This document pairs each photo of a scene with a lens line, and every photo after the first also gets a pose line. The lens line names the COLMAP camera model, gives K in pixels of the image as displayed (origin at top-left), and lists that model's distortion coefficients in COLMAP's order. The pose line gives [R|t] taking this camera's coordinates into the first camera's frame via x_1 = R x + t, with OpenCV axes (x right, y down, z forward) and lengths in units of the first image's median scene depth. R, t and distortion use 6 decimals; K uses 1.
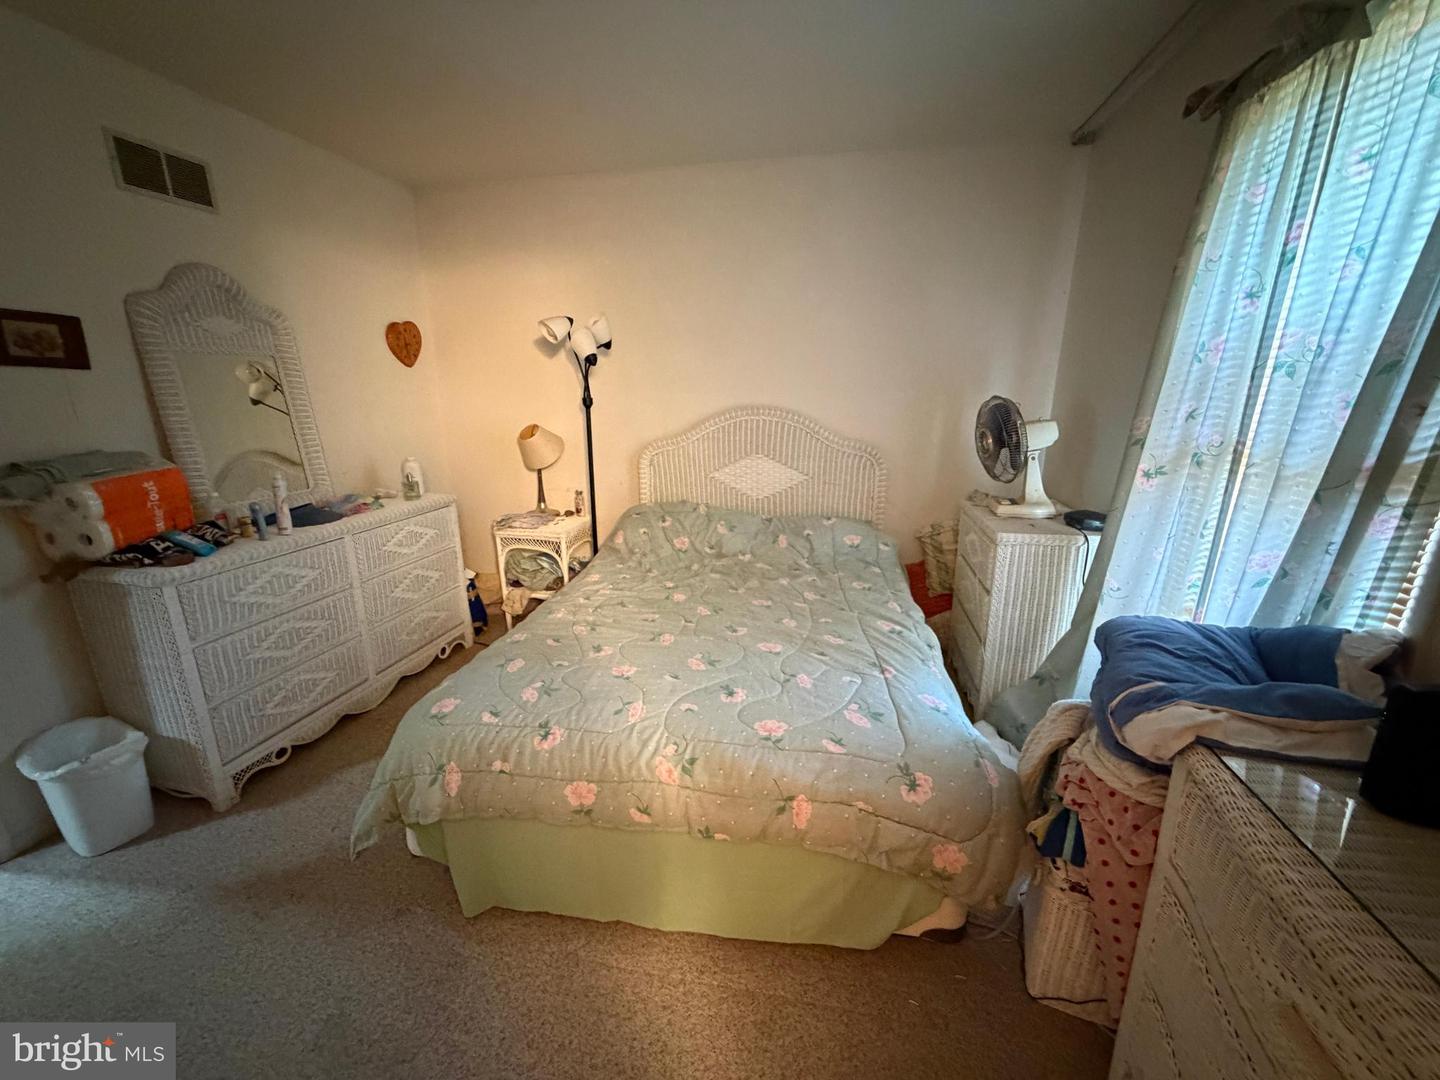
lens RADIAL K [[570.7, 0, 716.2], [0, 570.7, 539.4], [0, 0, 1]] dist [-0.000072, 0.000347]
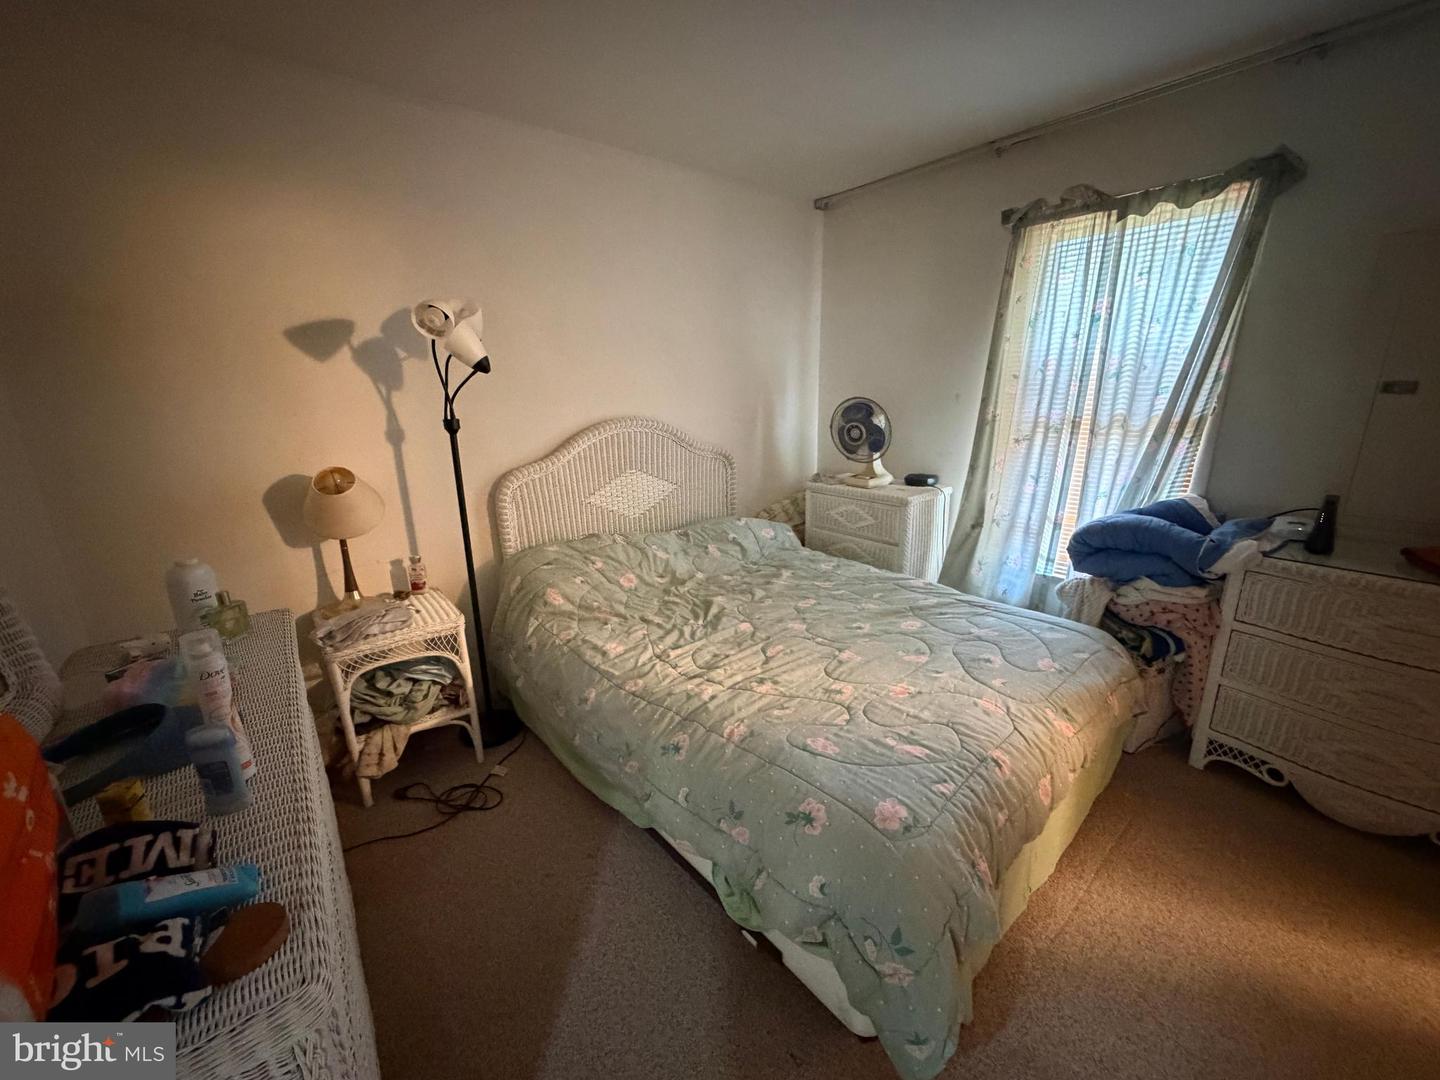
lens RADIAL K [[570.7, 0, 714.3], [0, 570.7, 542.0], [0, 0, 1]] dist [-0.000072, 0.000347]
pose [[0.631264, -0.218901, 0.744034, -0.821853], [0.223066, 0.970051, 0.096141, -0.141426], [-0.742797, 0.105278, 0.661188, 0.459406]]
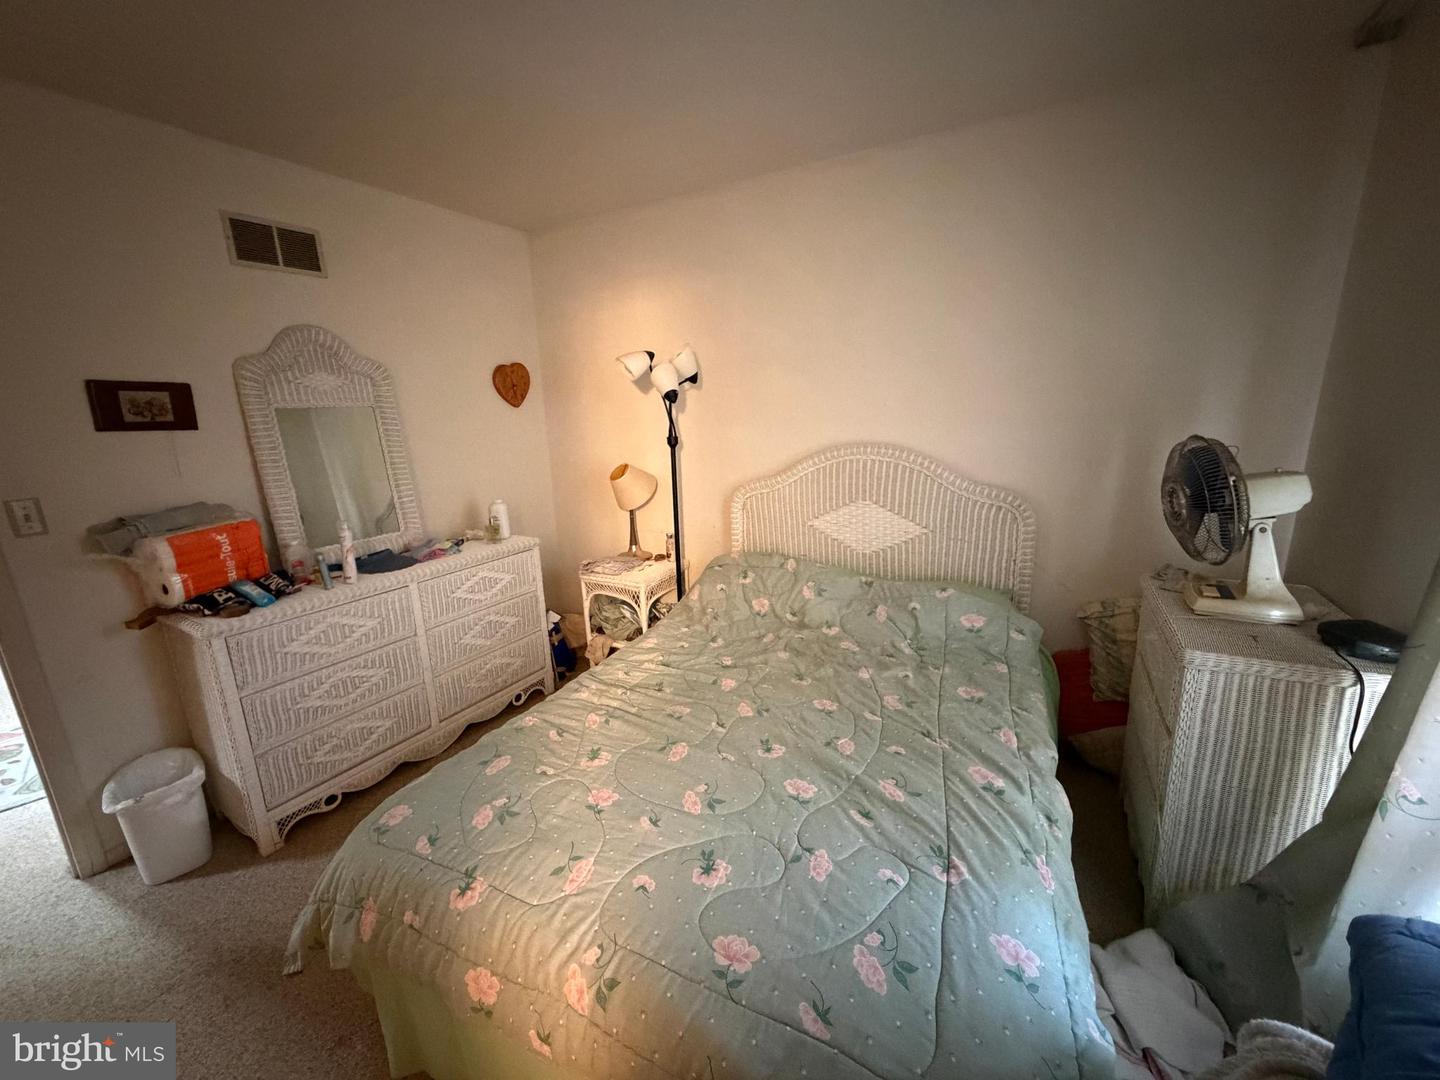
lens RADIAL K [[570.7, 0, 717.1], [0, 570.7, 540.9], [0, 0, 1]] dist [-0.000072, 0.000347]
pose [[0.955013, 0.039752, -0.293888, 0.170264], [-0.047151, 0.998723, -0.018132, -0.097594], [0.292792, 0.031173, 0.955668, 0.218926]]
